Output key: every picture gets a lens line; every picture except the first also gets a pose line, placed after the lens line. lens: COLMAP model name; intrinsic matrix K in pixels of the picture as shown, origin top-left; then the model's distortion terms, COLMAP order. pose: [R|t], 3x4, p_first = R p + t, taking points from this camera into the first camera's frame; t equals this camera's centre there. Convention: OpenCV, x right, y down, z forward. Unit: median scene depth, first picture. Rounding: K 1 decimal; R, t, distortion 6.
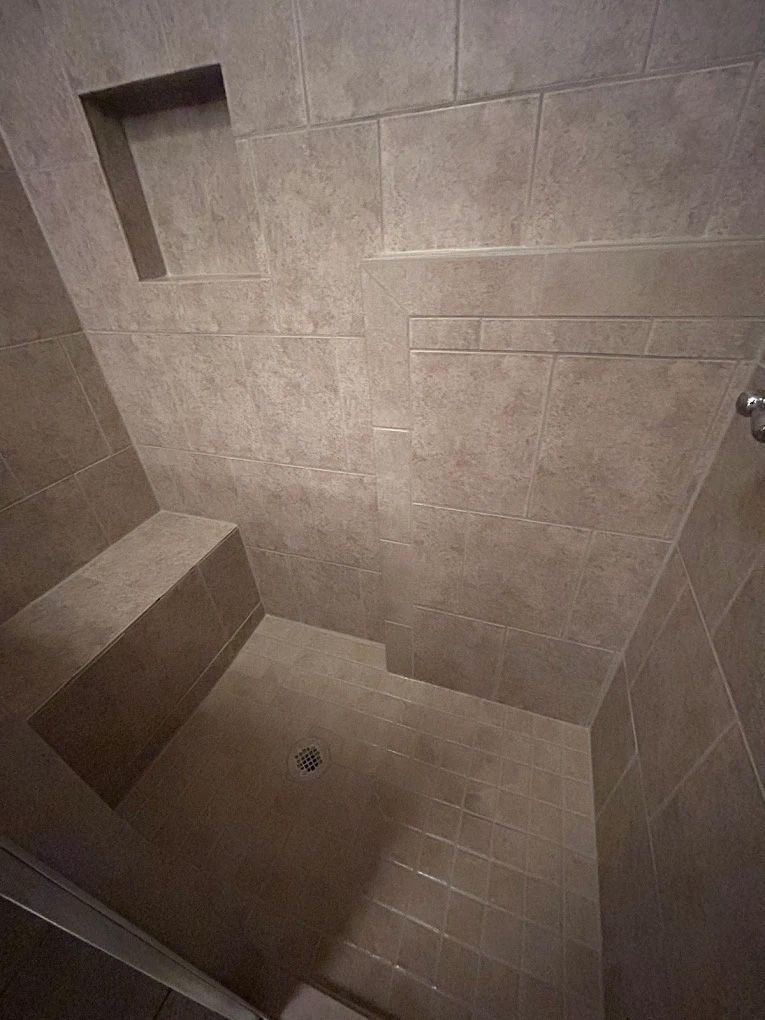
lens RADIAL K [[410.1, 0, 382.4], [0, 410.1, 510.2], [0, 0, 1]] dist [0.003910, -0.000866]
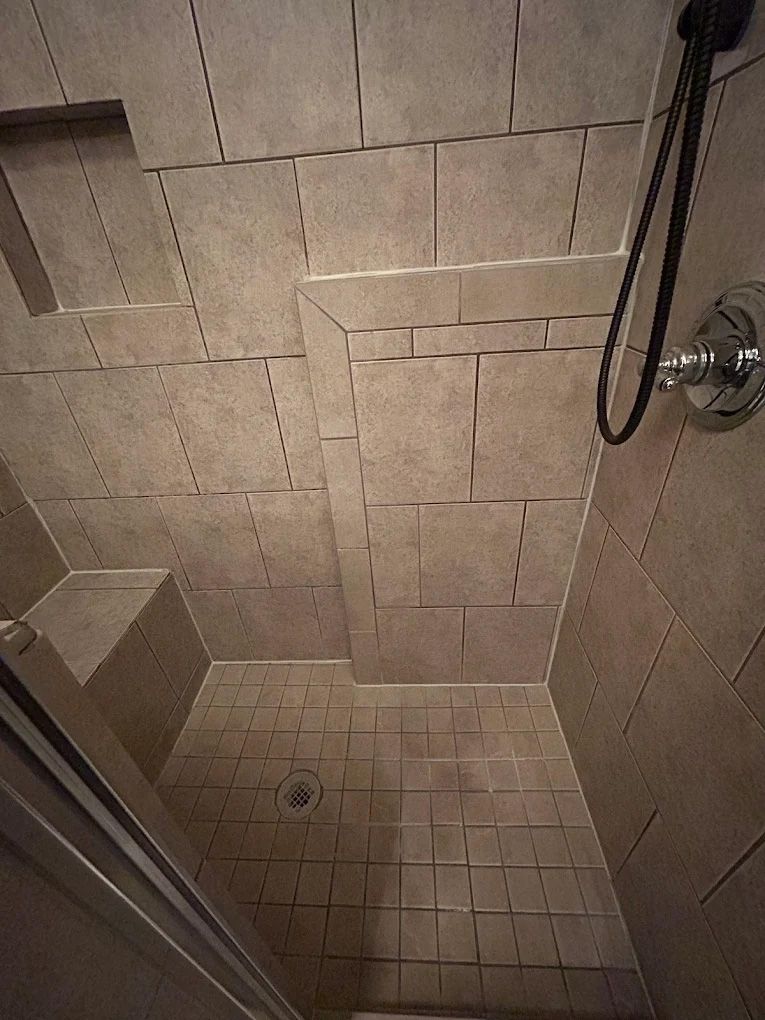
lens RADIAL K [[410.1, 0, 383.5], [0, 410.1, 510.7], [0, 0, 1]] dist [0.003910, -0.000866]
pose [[0.955657, -0.164538, 0.244229, -0.157292], [0.180086, 0.982728, -0.042600, 0.049161], [-0.233001, 0.084693, 0.968782, -0.031221]]
